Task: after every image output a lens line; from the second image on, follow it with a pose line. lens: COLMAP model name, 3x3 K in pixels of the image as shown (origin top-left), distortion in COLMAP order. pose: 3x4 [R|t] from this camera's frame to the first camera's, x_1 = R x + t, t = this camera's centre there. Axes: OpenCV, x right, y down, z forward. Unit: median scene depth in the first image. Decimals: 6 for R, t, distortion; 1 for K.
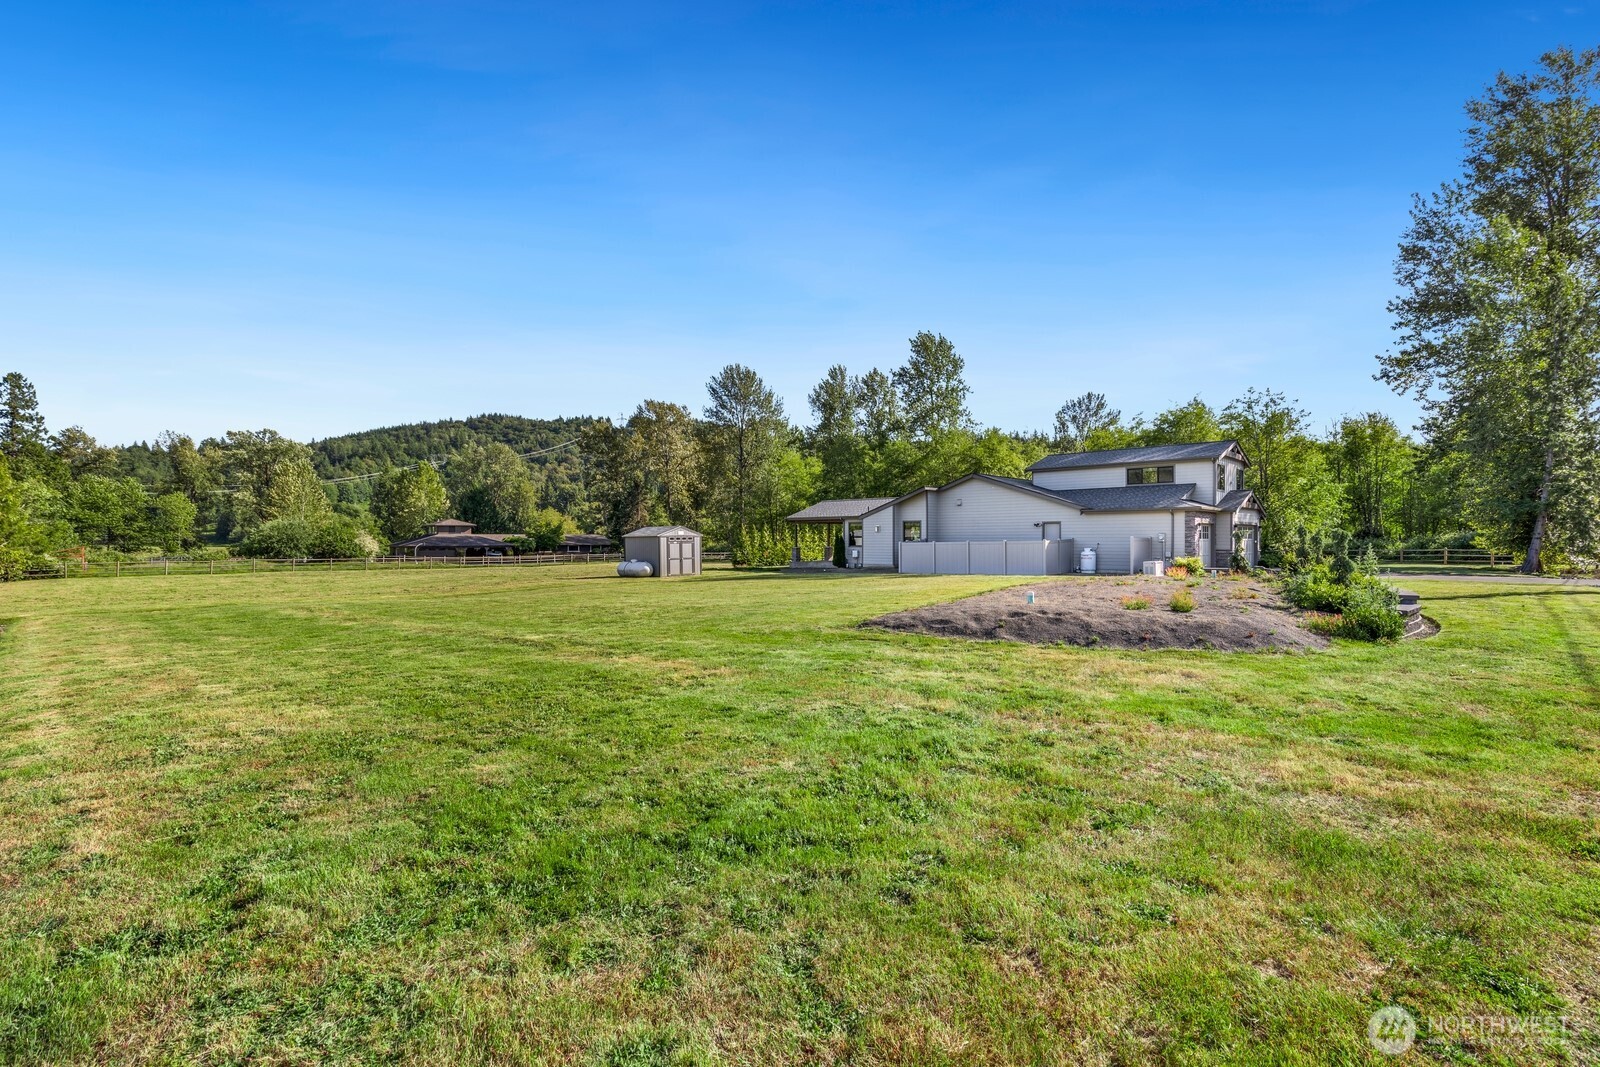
lens RADIAL K [[715.4, 0, 800.0], [0, 715.4, 533.5], [0, 0, 1]] dist [0.000106, 0.000192]
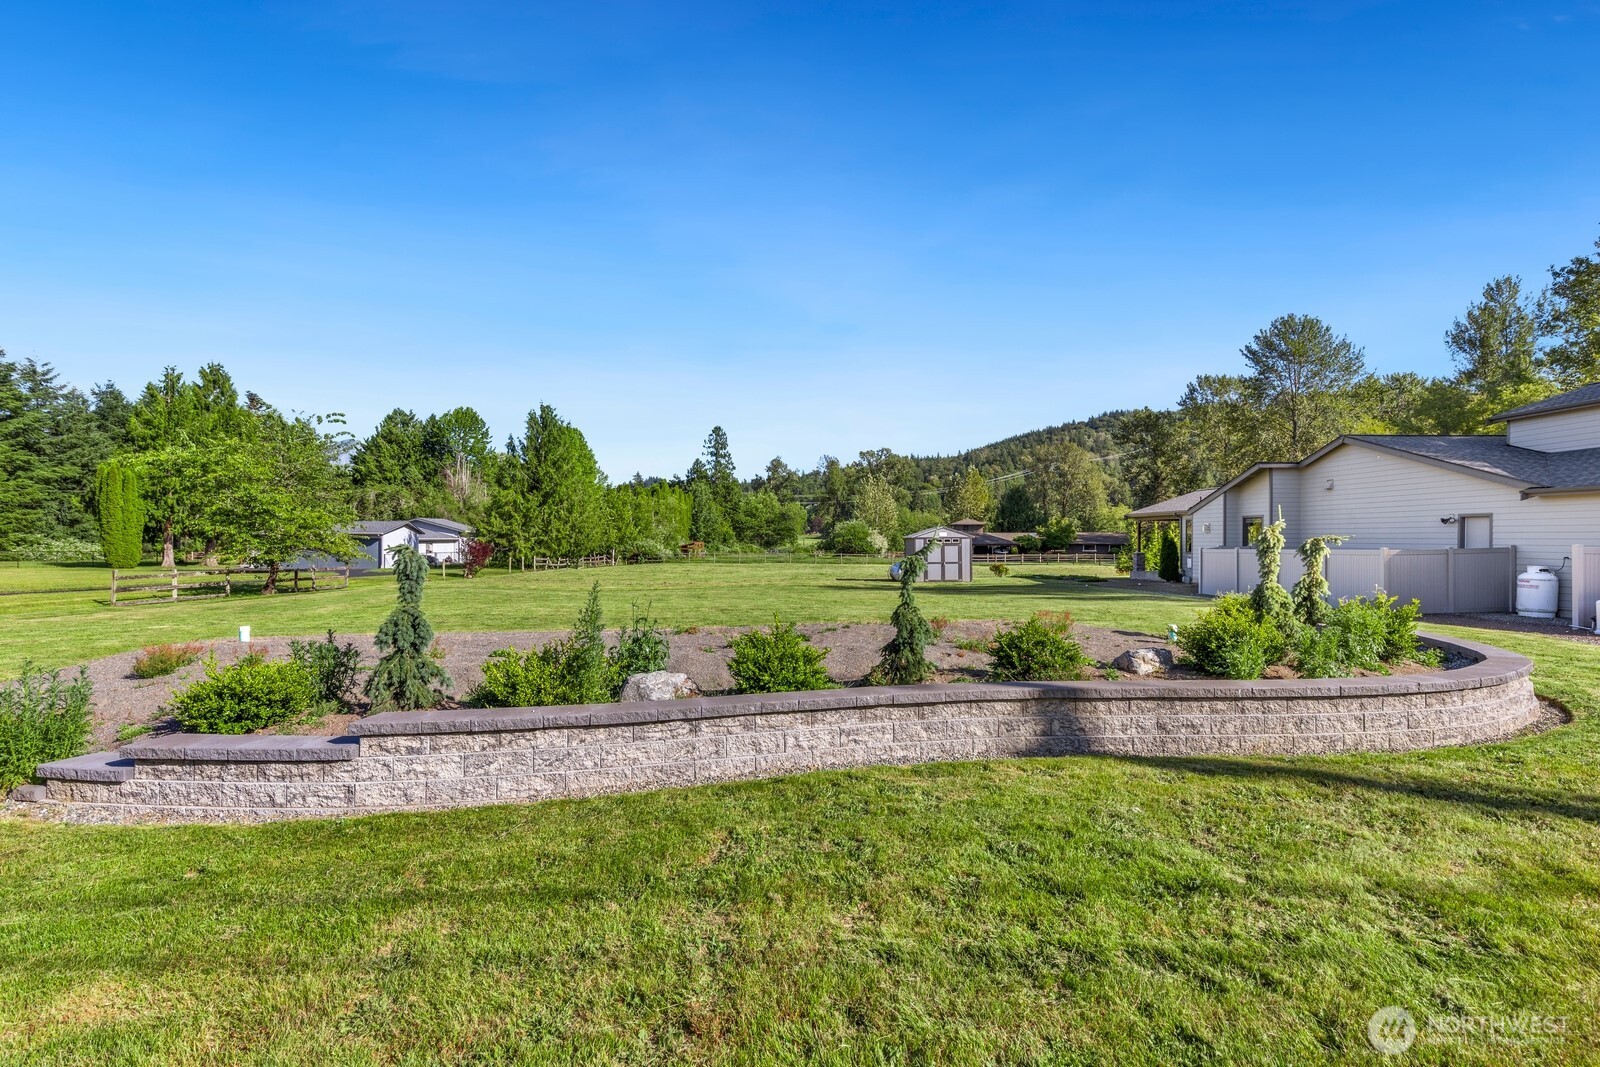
lens RADIAL K [[715.4, 0, 800.0], [0, 715.4, 533.5], [0, 0, 1]] dist [0.000106, 0.000192]
pose [[0.687070, 0.000183, -0.726591, 0.121093], [0.002362, 0.999994, 0.002485, -0.001444], [0.726588, -0.003423, 0.687065, 0.085444]]
